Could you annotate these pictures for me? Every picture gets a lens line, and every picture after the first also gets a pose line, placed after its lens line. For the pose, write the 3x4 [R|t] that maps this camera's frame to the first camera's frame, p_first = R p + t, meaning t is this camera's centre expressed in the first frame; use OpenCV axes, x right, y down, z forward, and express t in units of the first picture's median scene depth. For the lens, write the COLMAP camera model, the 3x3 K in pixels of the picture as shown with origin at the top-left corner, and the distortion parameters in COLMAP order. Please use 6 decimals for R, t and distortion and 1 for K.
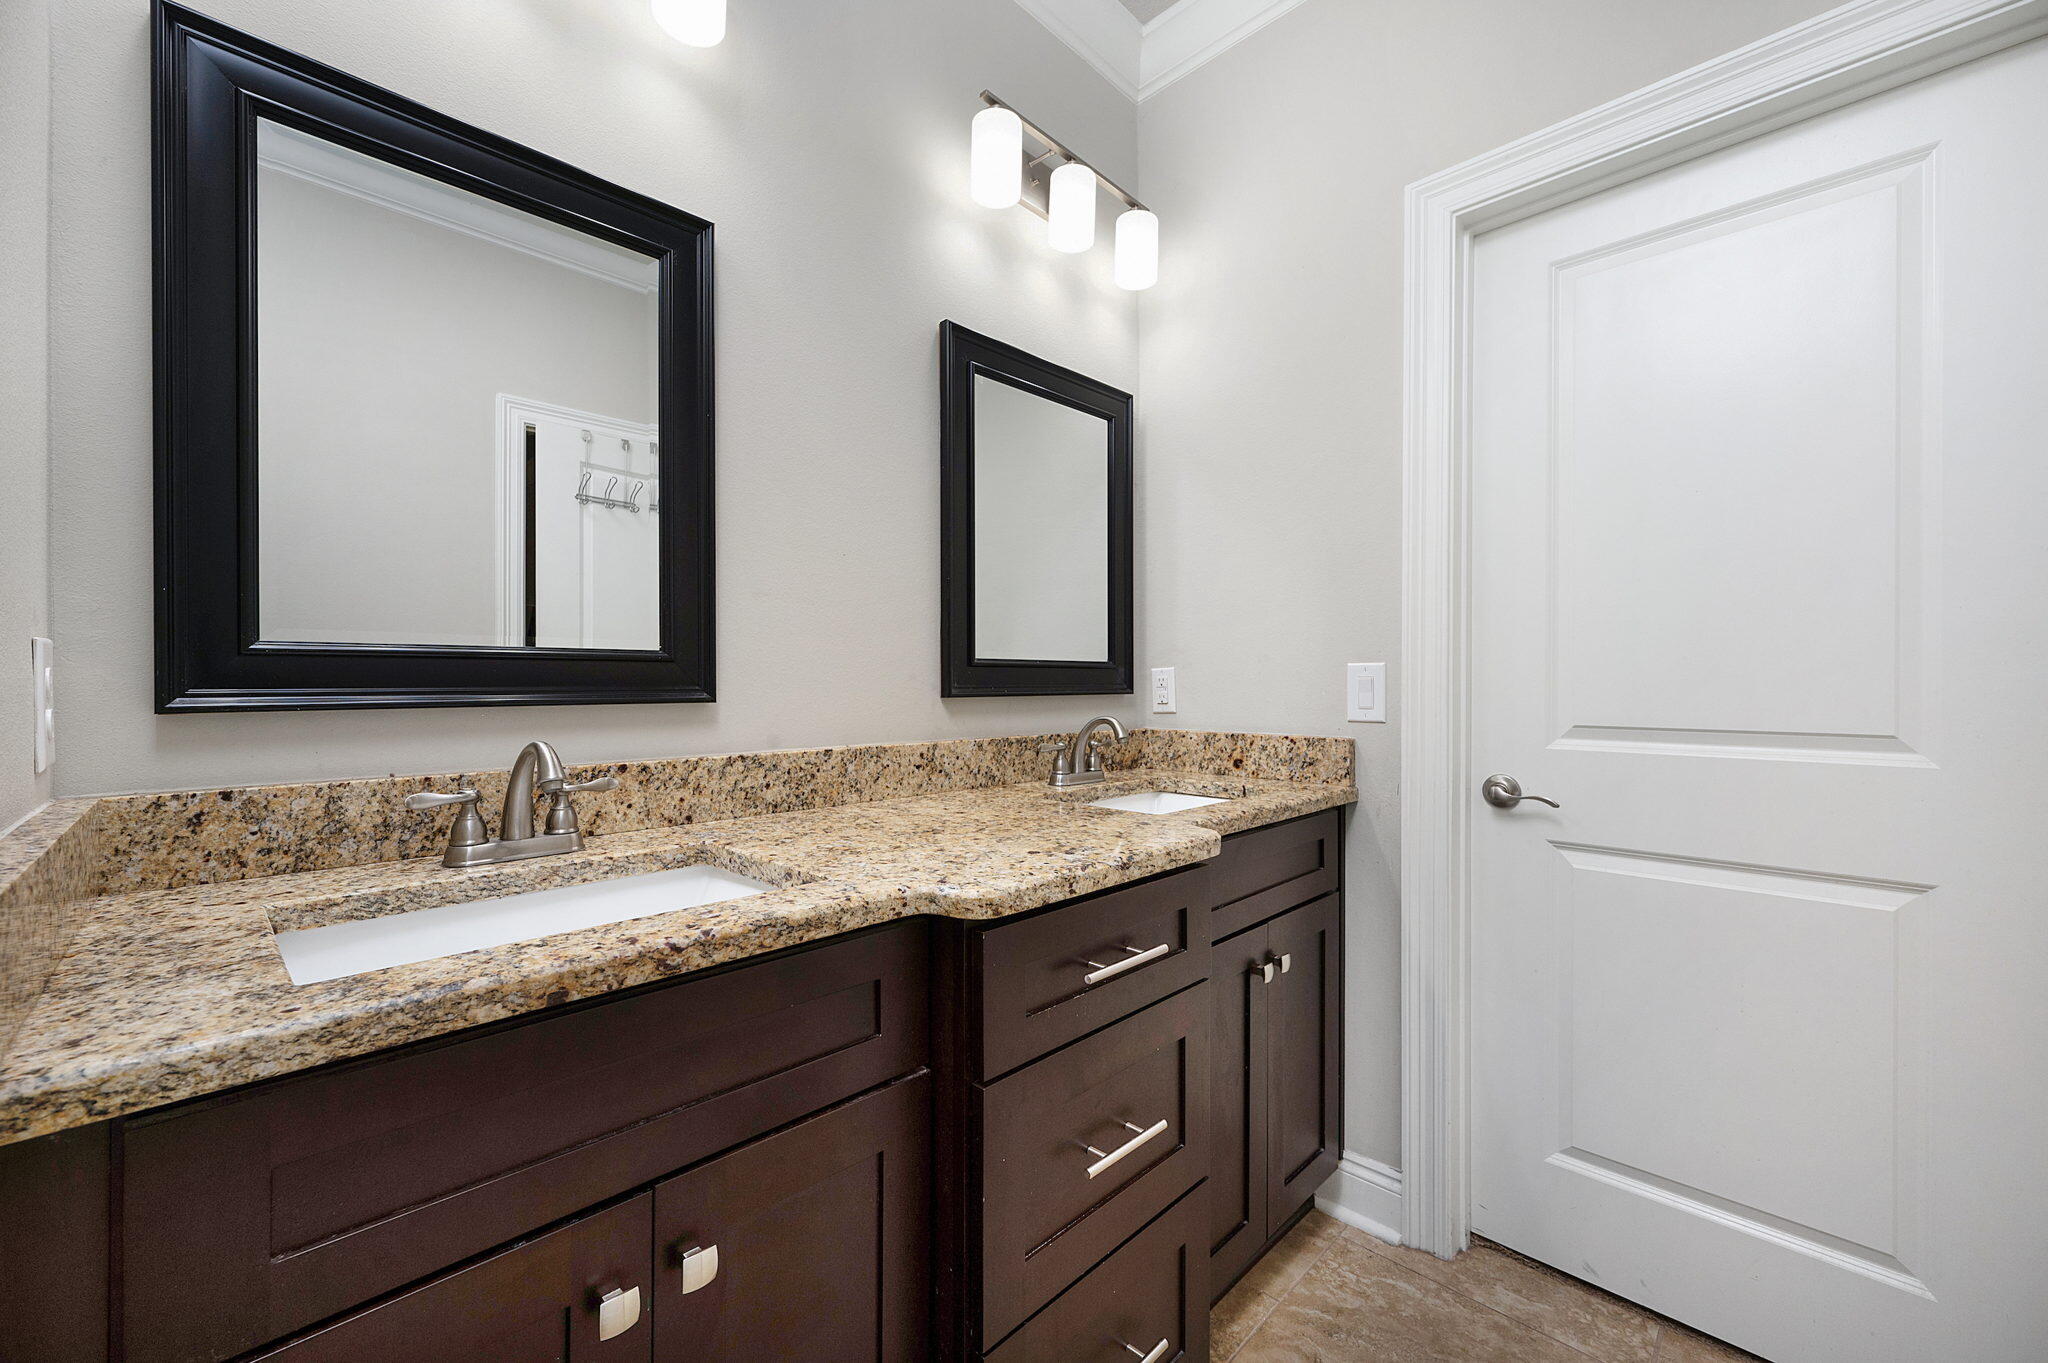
lens RADIAL K [[799.8, 0, 1019.5], [0, 799.8, 684.0], [0, 0, 1]] dist [0.001117, 0.000158]
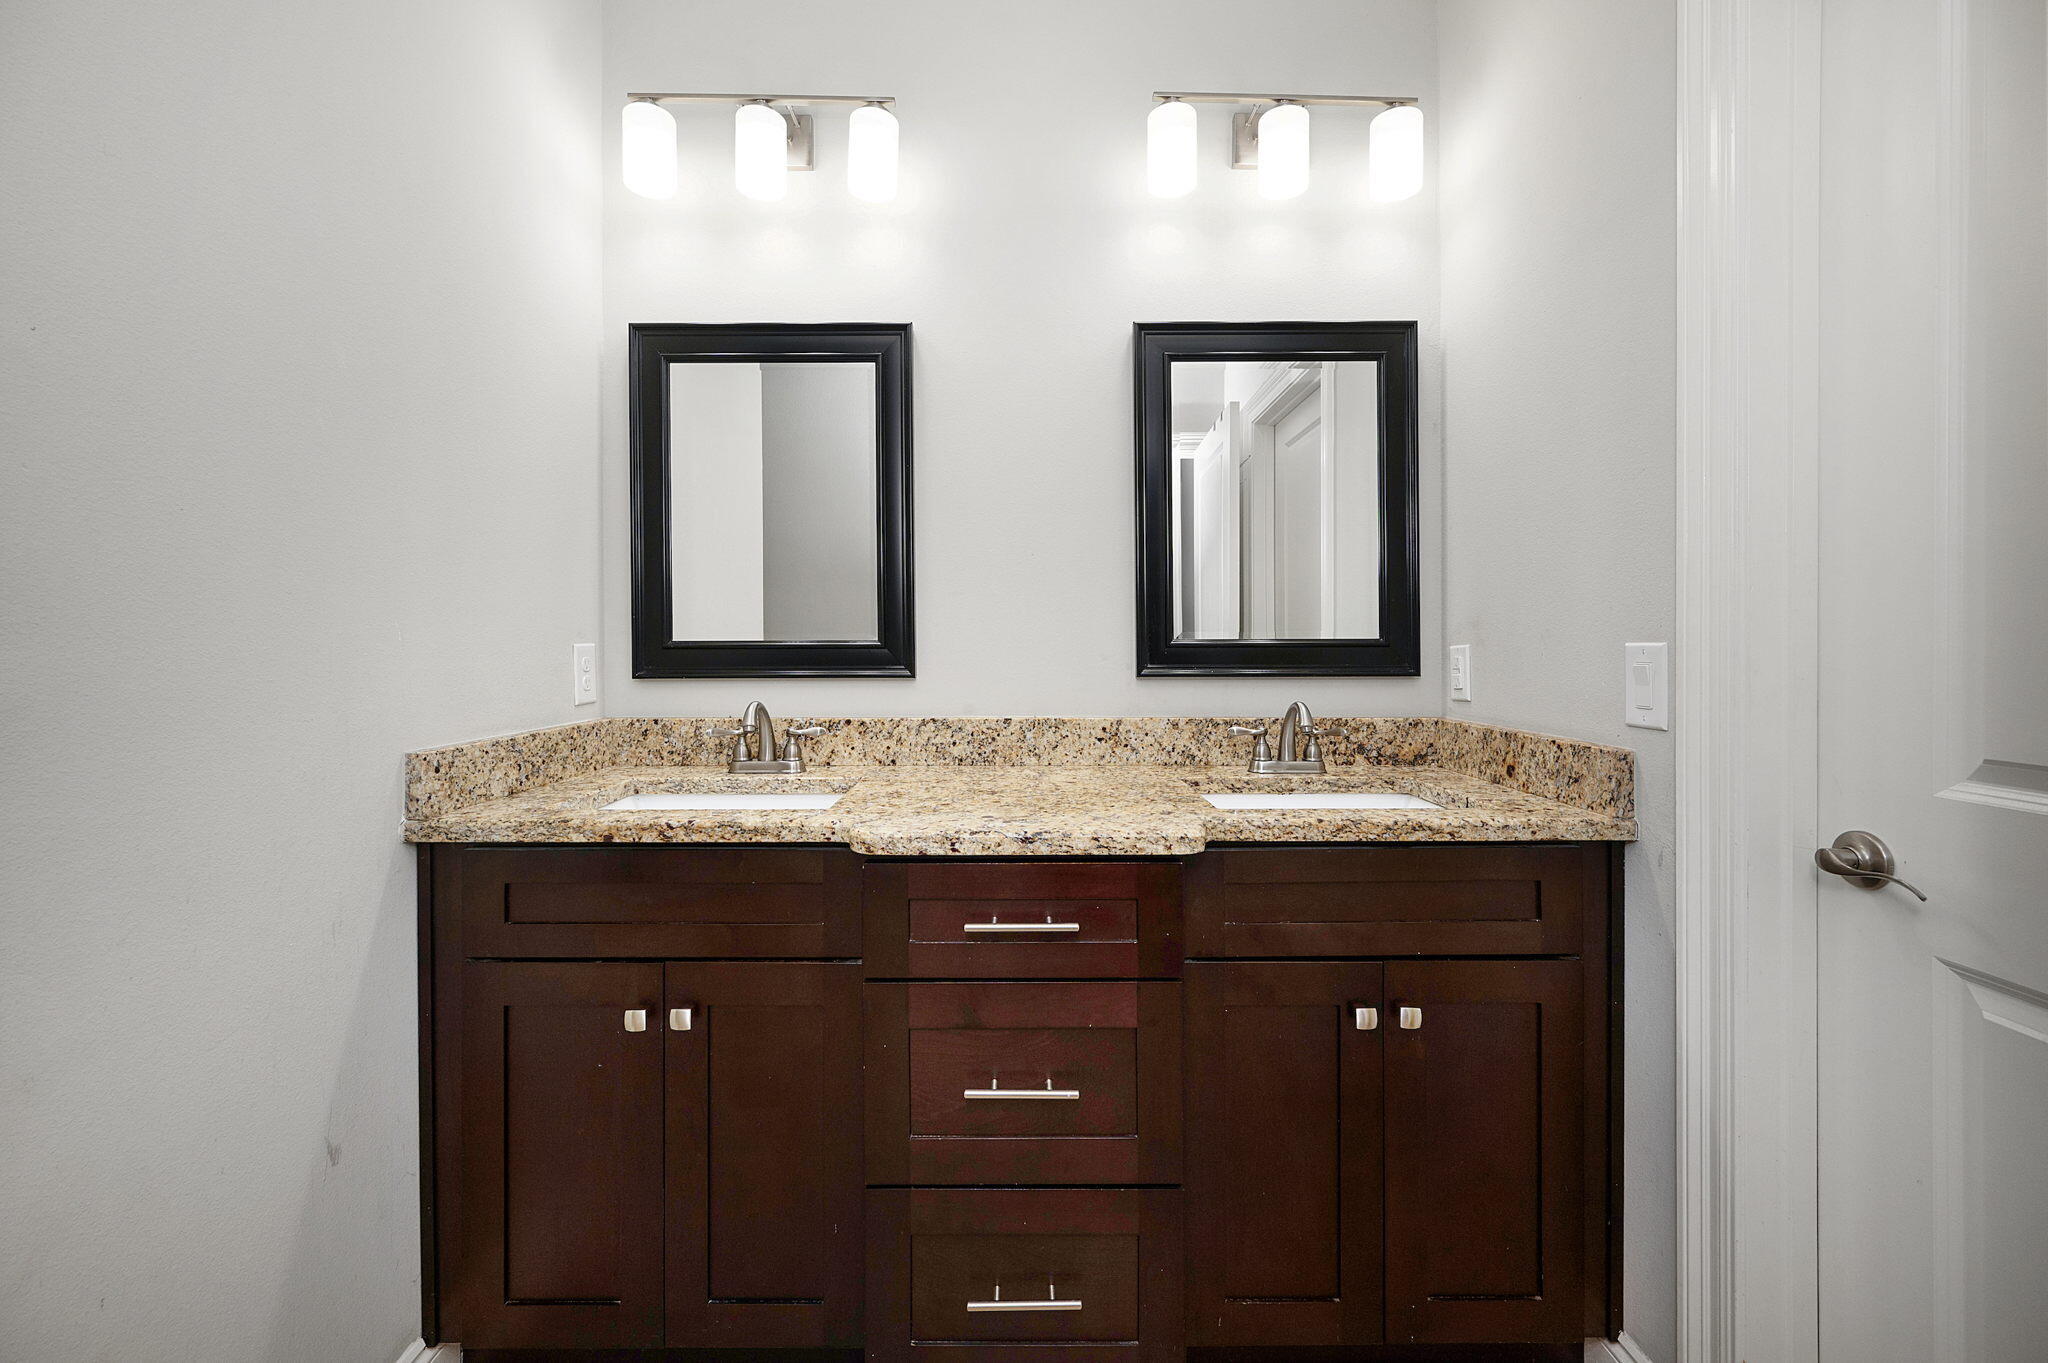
lens RADIAL K [[799.8, 0, 992.8], [0, 799.8, 646.4], [0, 0, 1]] dist [0.001117, 0.000158]
pose [[0.710860, -0.000097, -0.703334, 0.630262], [-0.000644, 0.999999, -0.000789, -0.027350], [0.703333, 0.001014, 0.710859, 0.132976]]
